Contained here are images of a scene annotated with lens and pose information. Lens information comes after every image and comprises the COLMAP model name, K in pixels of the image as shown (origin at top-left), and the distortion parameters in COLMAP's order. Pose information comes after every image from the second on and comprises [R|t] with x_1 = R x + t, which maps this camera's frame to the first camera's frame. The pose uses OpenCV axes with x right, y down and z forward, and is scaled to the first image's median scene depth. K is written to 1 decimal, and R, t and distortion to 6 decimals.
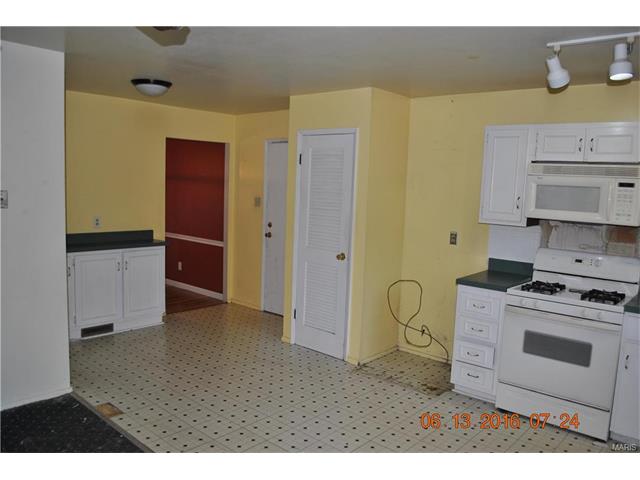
lens RADIAL K [[511.8, 0, 320.5], [0, 511.8, 237.6], [0, 0, 1]] dist [-0.069459, -0.002435]
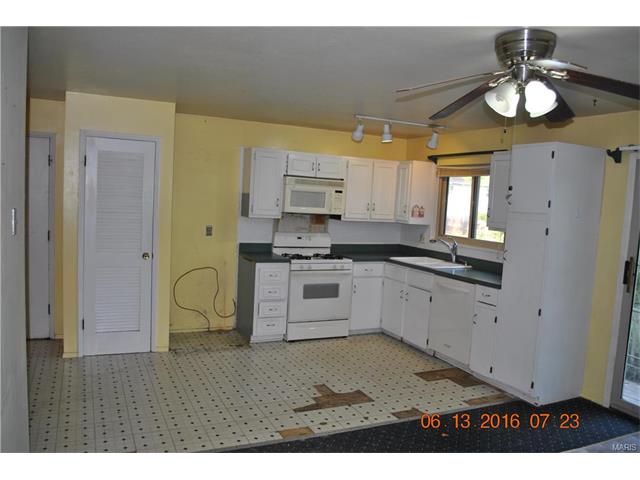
lens RADIAL K [[511.8, 0, 320.7], [0, 511.8, 240.2], [0, 0, 1]] dist [-0.069459, -0.002435]
pose [[0.390778, -0.097154, 0.915344, -1.024026], [0.057262, 0.995054, 0.081168, -0.080475], [-0.918702, 0.020696, 0.394408, 0.325457]]
